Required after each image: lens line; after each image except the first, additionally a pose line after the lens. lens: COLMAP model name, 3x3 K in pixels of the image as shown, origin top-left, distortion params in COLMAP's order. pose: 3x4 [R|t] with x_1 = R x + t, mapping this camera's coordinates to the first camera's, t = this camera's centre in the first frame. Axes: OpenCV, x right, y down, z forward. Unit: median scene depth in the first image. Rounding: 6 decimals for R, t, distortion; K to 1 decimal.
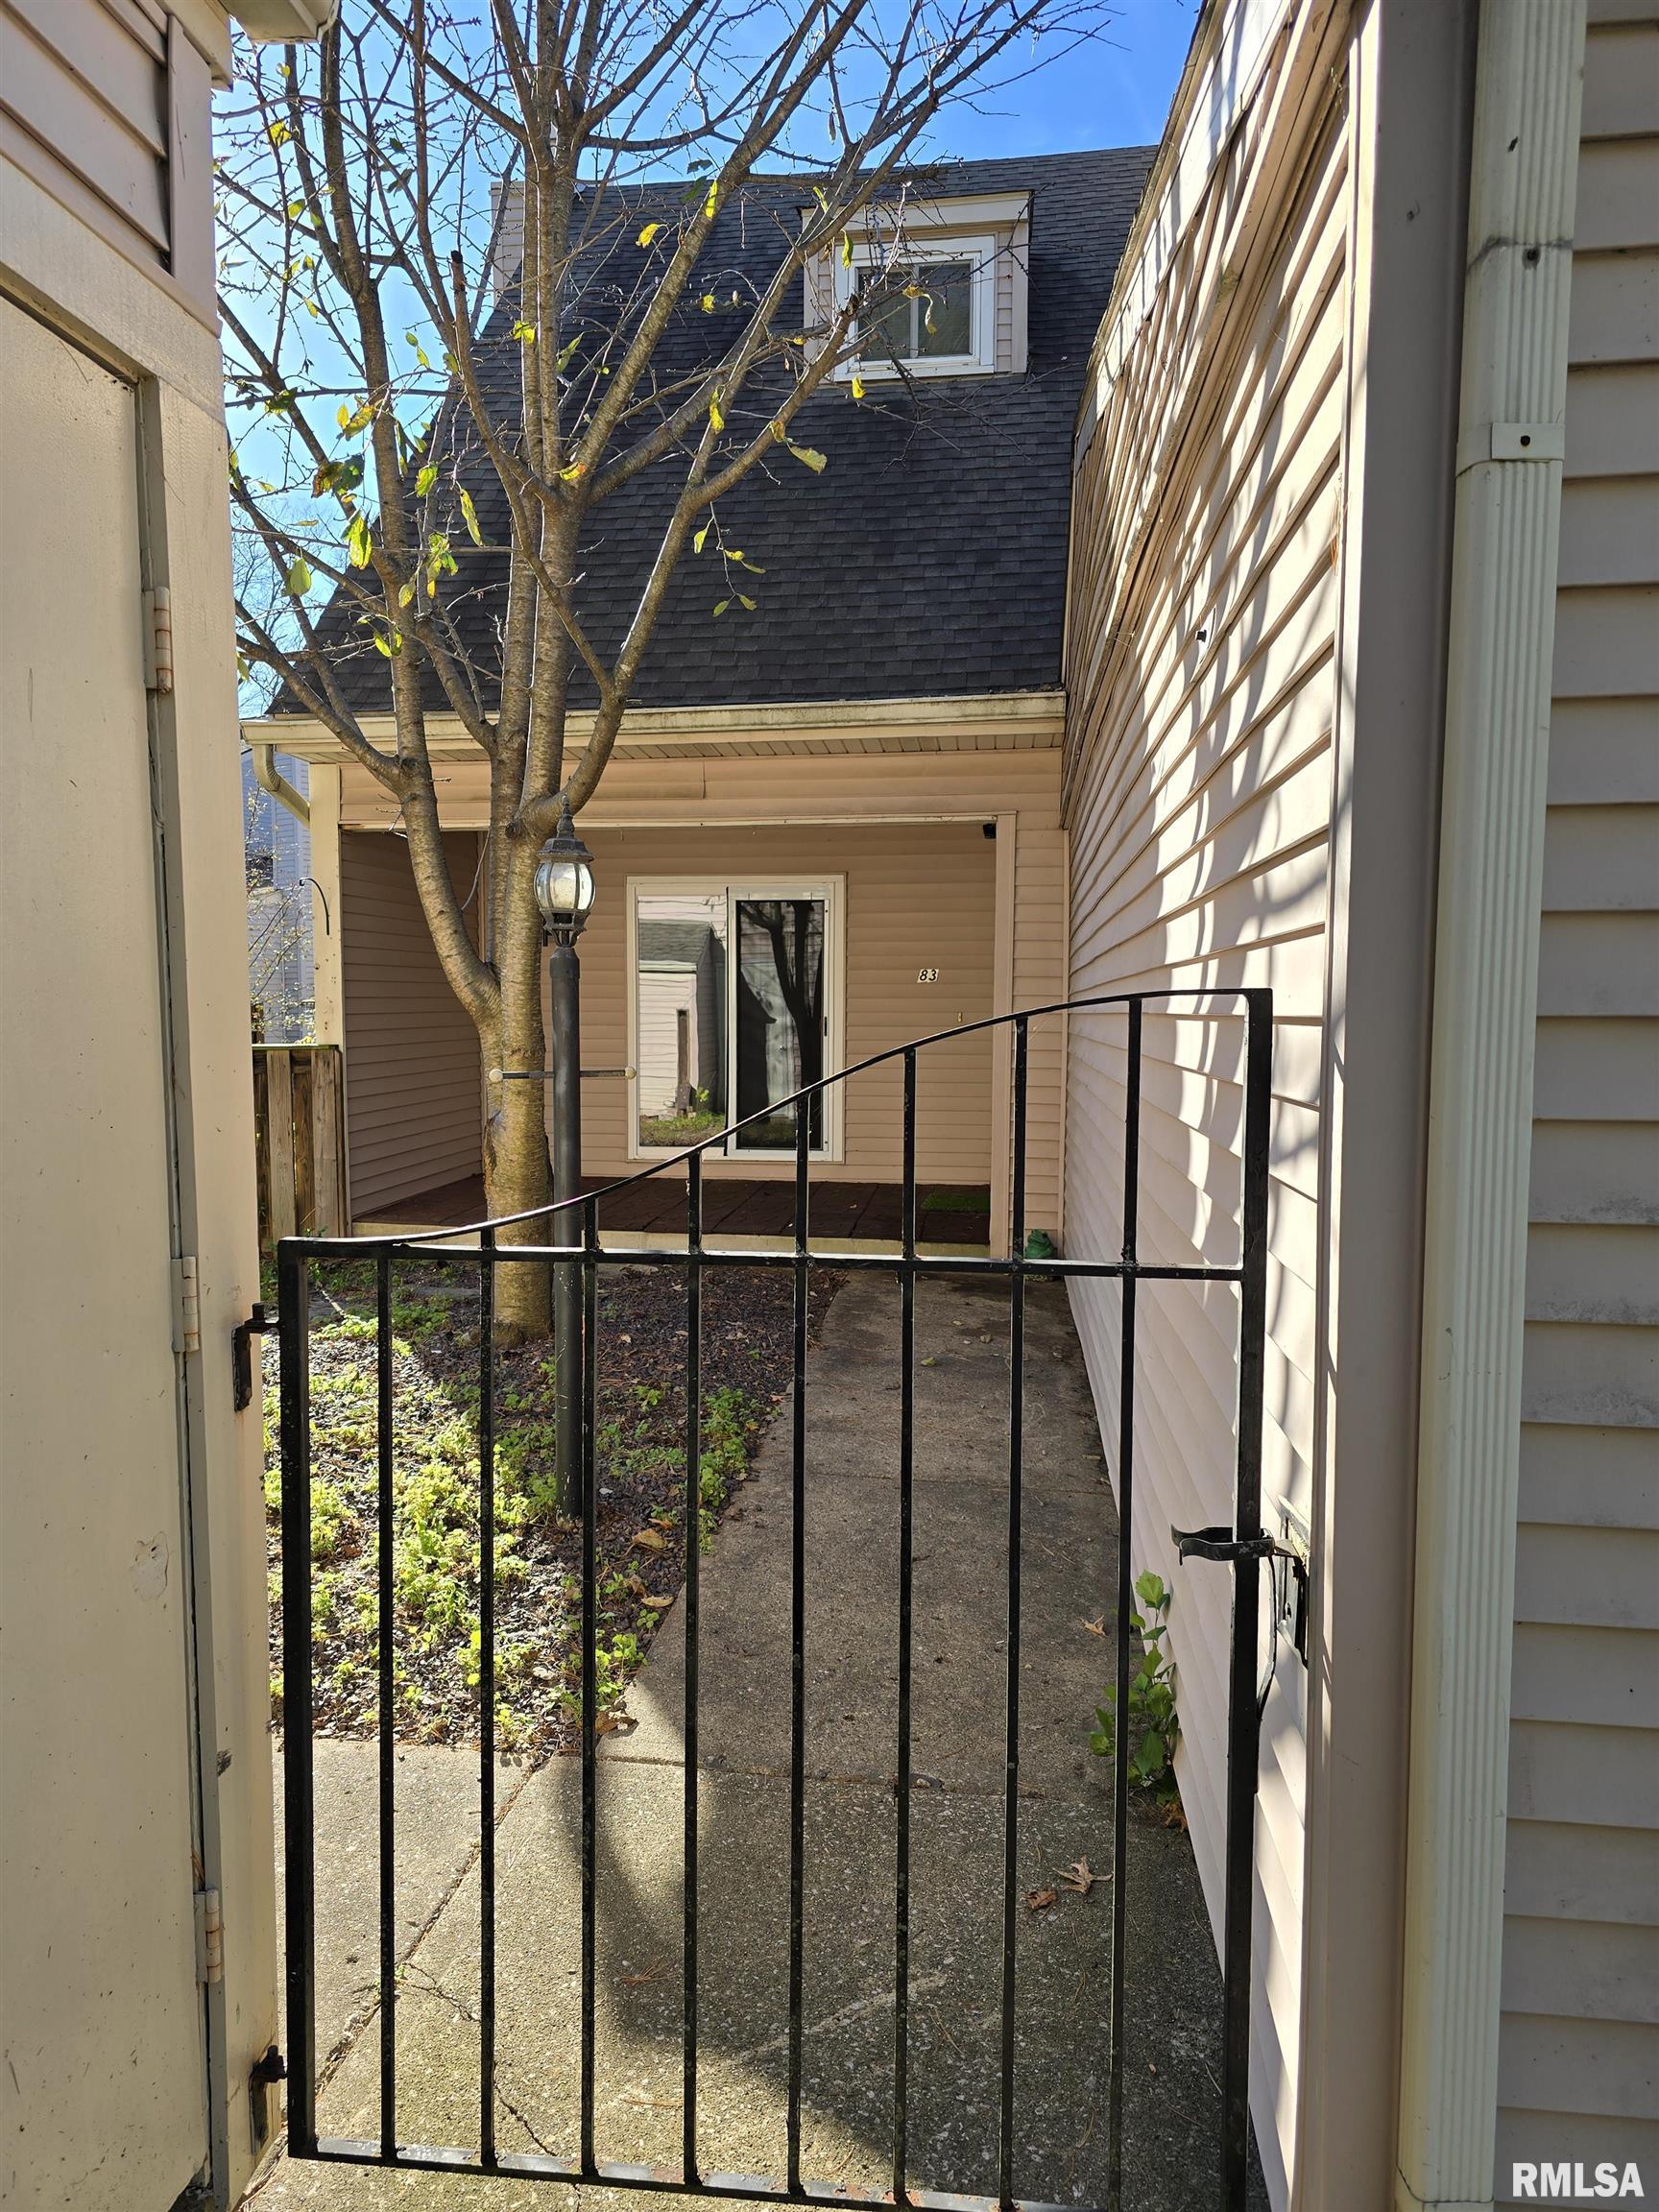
lens RADIAL K [[1475.6, 0, 823.0], [0, 1475.6, 1112.5], [0, 0, 1]] dist [0.046519, 0.000888]
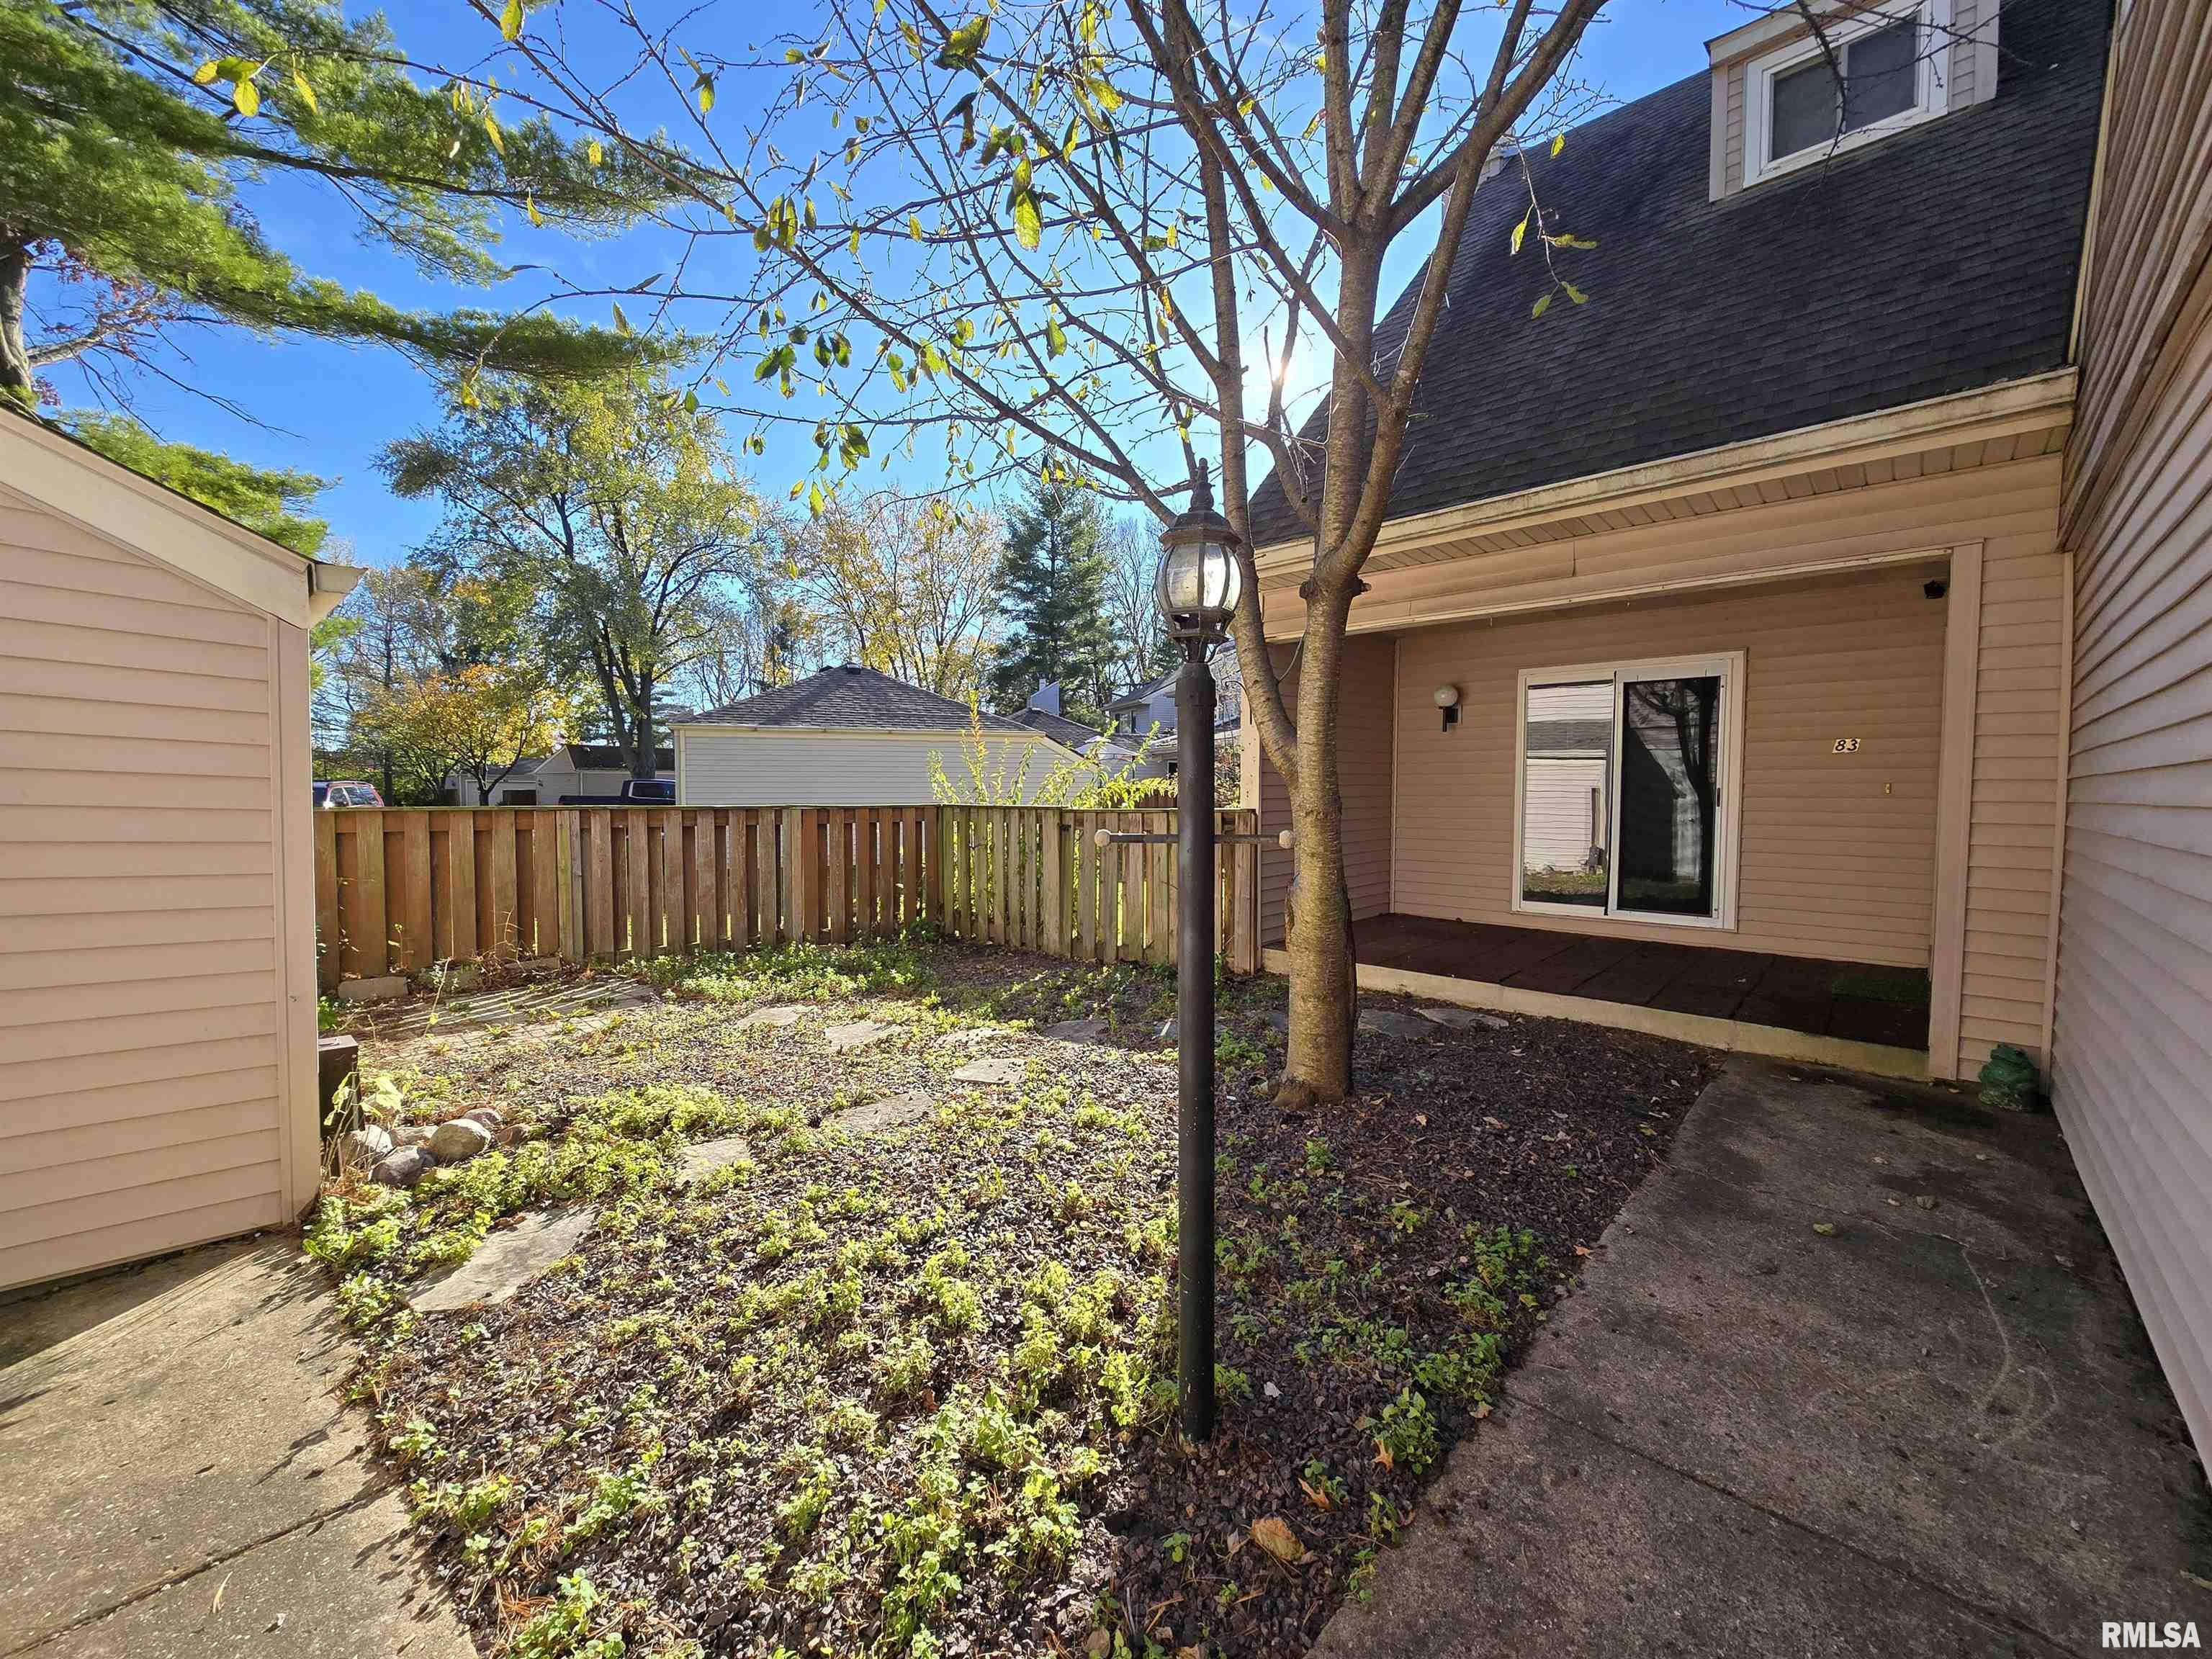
lens RADIAL K [[905.4, 0, 1109.3], [0, 905.4, 825.2], [0, 0, 1]] dist [-0.004665, 0.000899]
pose [[0.816154, 0.022659, -0.577390, 0.025854], [-0.042140, 0.998904, -0.020366, -0.011309], [0.576296, 0.040953, 0.816214, 0.312578]]
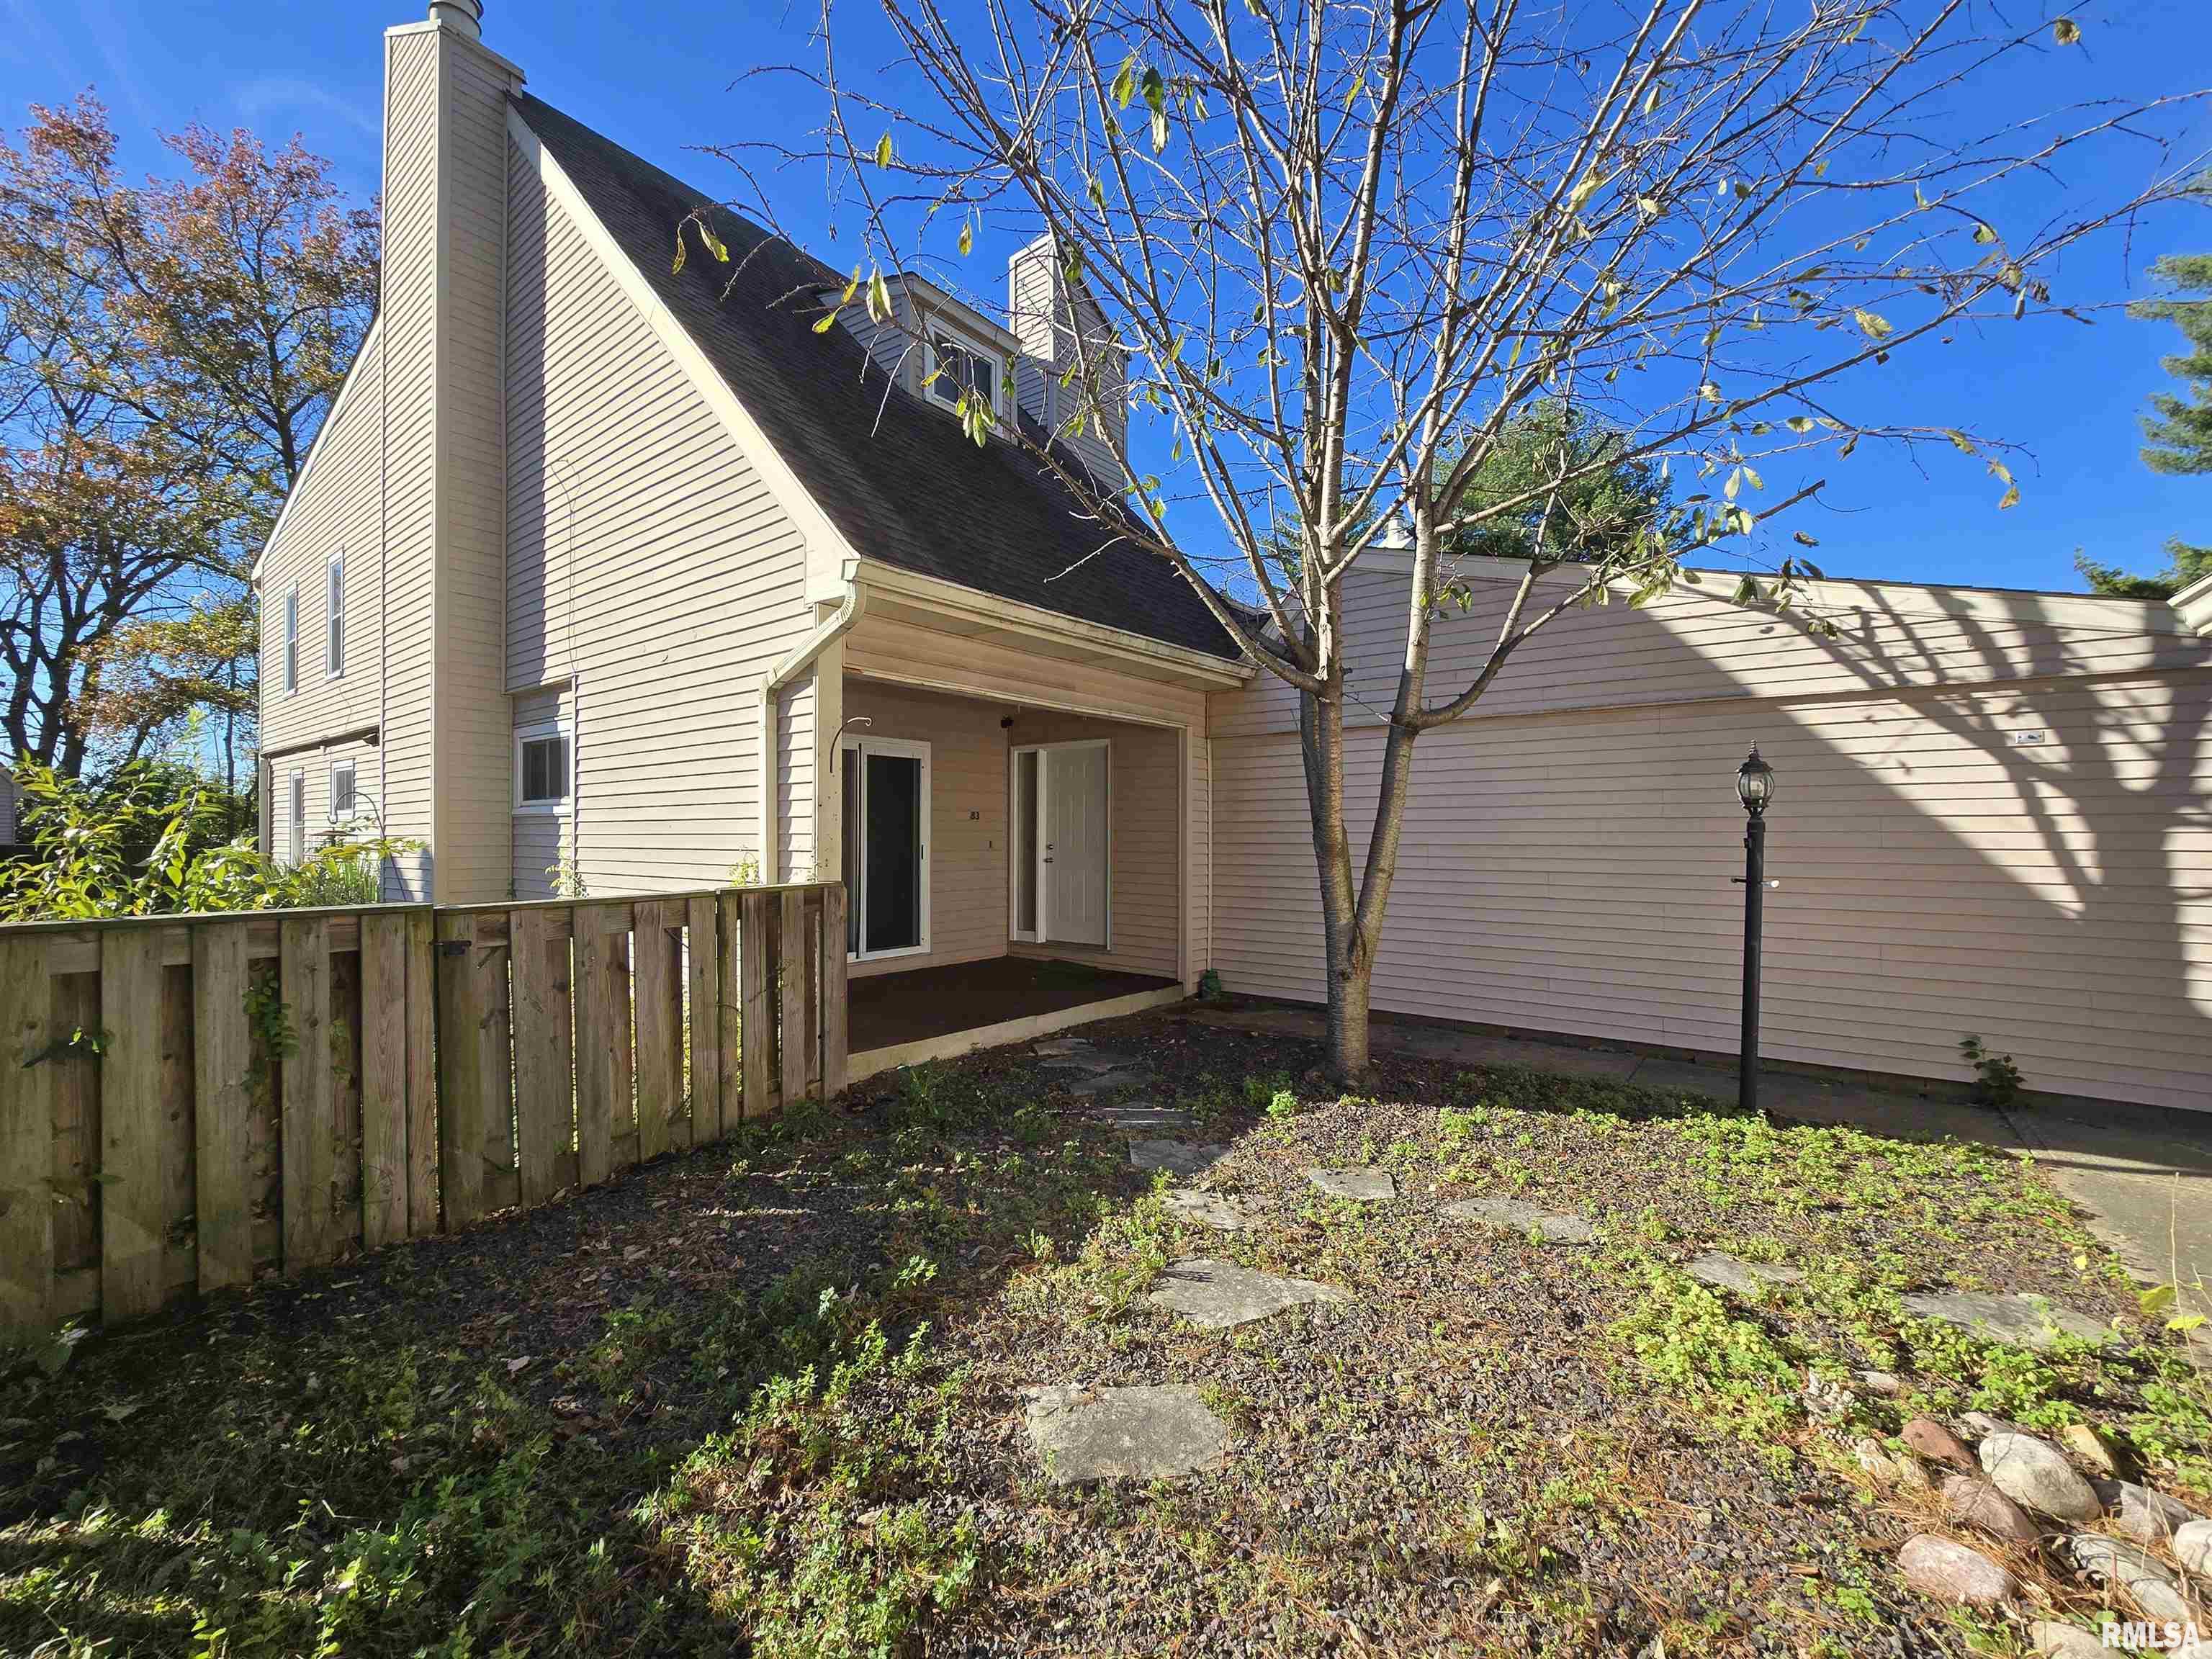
lens RADIAL K [[905.4, 0, 1111.6], [0, 905.4, 837.2], [0, 0, 1]] dist [-0.004665, 0.000899]
pose [[0.515577, -0.003182, 0.856838, -0.798673], [0.054990, 0.998055, -0.029382, -0.050337], [-0.855077, 0.062266, 0.514749, 0.562766]]
